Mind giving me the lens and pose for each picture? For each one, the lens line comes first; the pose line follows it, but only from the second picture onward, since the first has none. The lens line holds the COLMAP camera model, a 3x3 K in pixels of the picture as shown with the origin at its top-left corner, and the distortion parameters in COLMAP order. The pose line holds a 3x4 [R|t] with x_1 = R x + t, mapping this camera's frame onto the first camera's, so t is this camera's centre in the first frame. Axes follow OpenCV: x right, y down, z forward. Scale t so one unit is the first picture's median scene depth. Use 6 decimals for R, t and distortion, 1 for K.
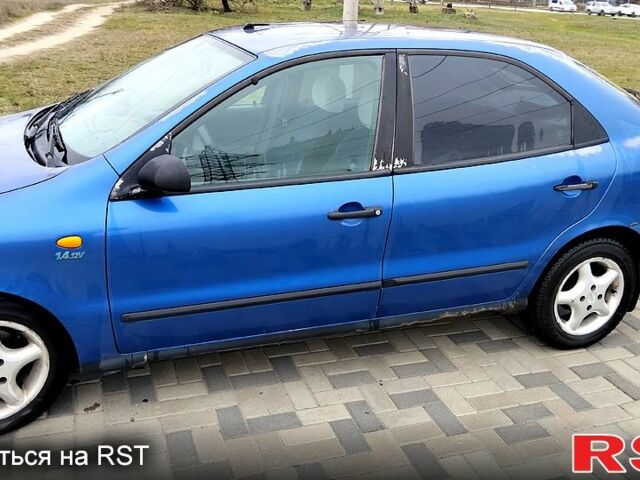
lens RADIAL K [[653.6, 0, 320.0], [0, 653.6, 240.0], [0, 0, 1]] dist [0.037995, -0.014366]
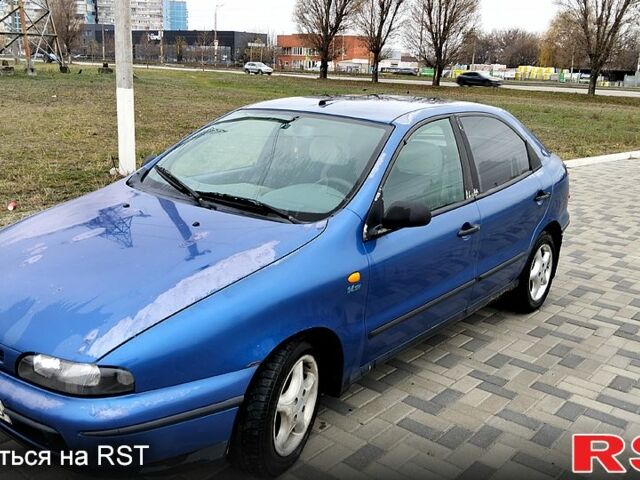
lens RADIAL K [[653.6, 0, 320.0], [0, 653.6, 240.0], [0, 0, 1]] dist [0.037995, -0.014366]
pose [[0.863560, -0.145557, 0.482781, -0.352594], [0.183613, 0.982470, -0.032220, -0.013480], [-0.469628, 0.116469, 0.875148, -0.025356]]
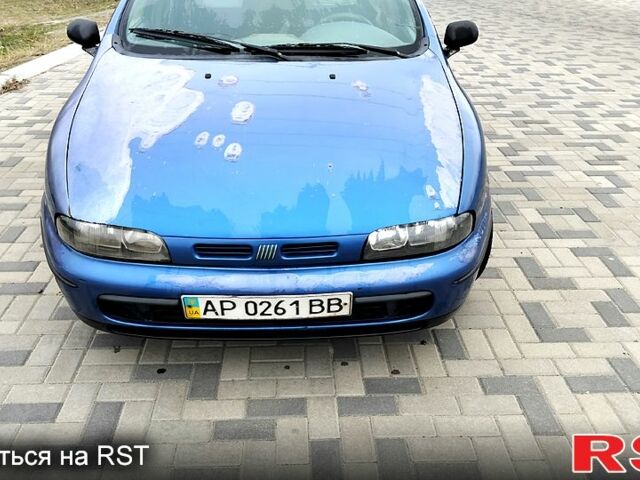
lens RADIAL K [[653.6, 0, 320.0], [0, 653.6, 240.0], [0, 0, 1]] dist [0.037995, -0.014366]
pose [[0.305712, -0.463507, 0.831686, -0.604752], [0.342816, 0.868506, 0.358015, -0.115324], [-0.888267, 0.175666, 0.424410, 0.252637]]
